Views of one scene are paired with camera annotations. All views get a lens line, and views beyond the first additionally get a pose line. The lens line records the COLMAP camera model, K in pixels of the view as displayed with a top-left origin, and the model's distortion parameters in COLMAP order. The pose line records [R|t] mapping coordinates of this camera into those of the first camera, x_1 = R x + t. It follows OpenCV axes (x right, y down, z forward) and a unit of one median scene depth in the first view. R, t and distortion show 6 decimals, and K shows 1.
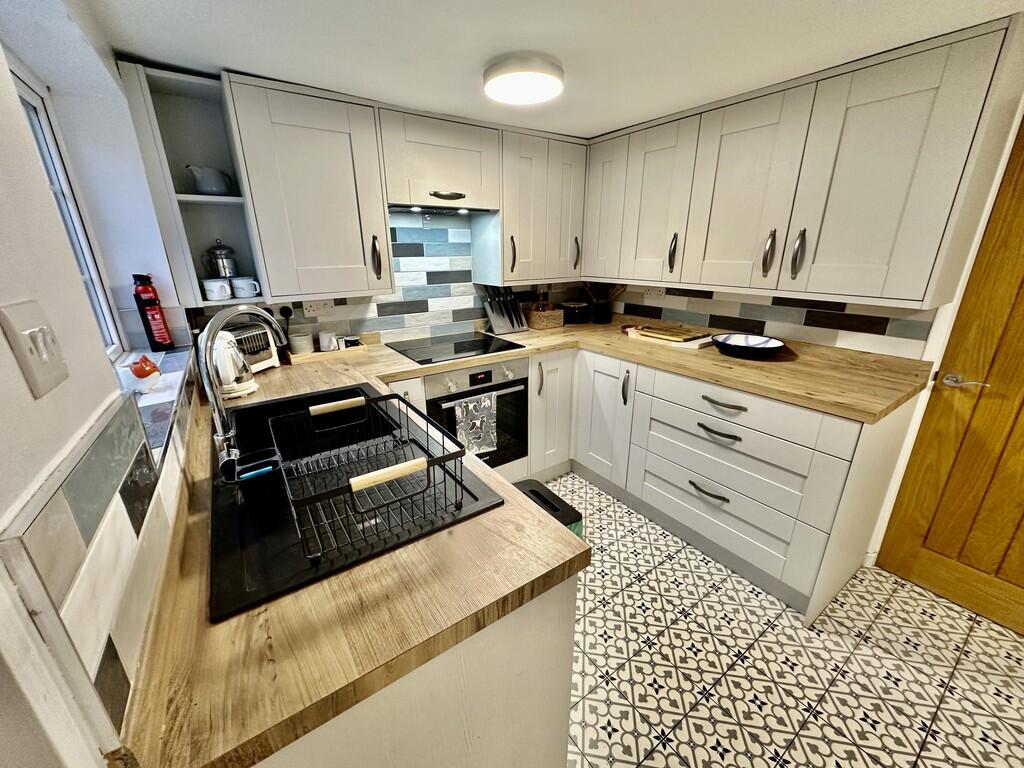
lens RADIAL K [[406.5, 0, 513.5], [0, 406.5, 386.0], [0, 0, 1]] dist [-0.001339, 0.000473]
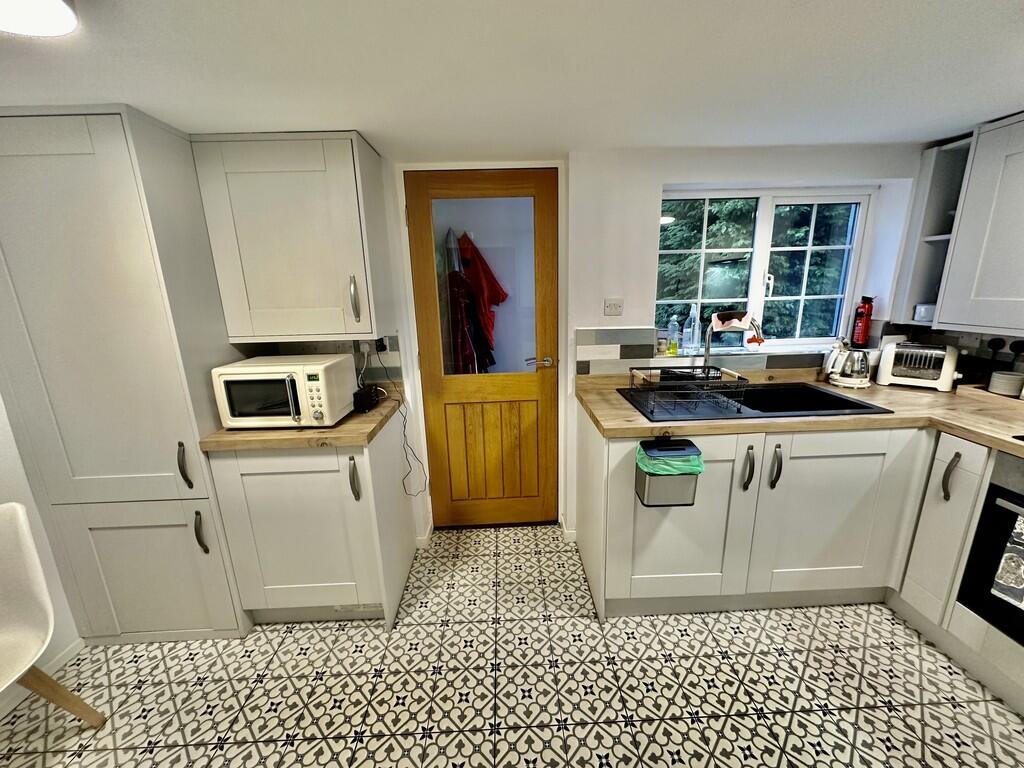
lens RADIAL K [[406.5, 0, 512.0], [0, 406.5, 385.7], [0, 0, 1]] dist [-0.001339, 0.000473]
pose [[-0.545987, 0.225417, -0.806899, 0.741886], [-0.240428, 0.880453, 0.408651, -0.193046], [0.802554, 0.417120, -0.426519, 0.499610]]
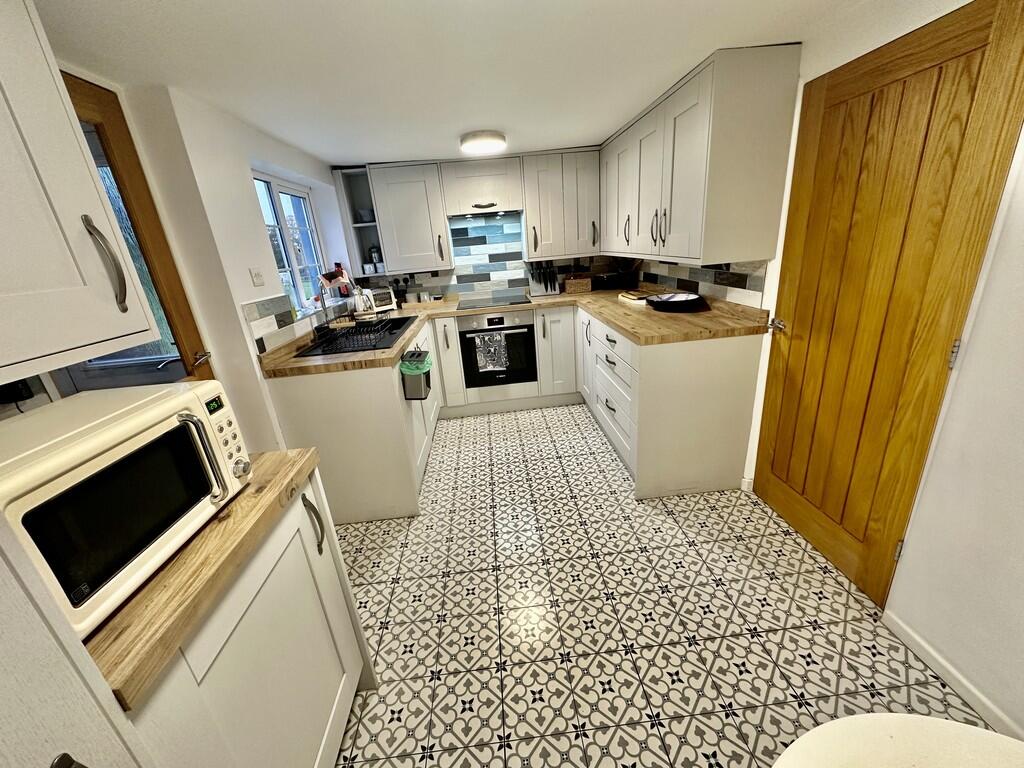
lens RADIAL K [[406.5, 0, 513.2], [0, 406.5, 385.8], [0, 0, 1]] dist [-0.001339, 0.000473]
pose [[0.858059, 0.111979, -0.501193, 0.782180], [-0.091854, 0.993665, 0.064752, 0.118747], [0.505269, -0.009525, 0.862909, -0.320837]]
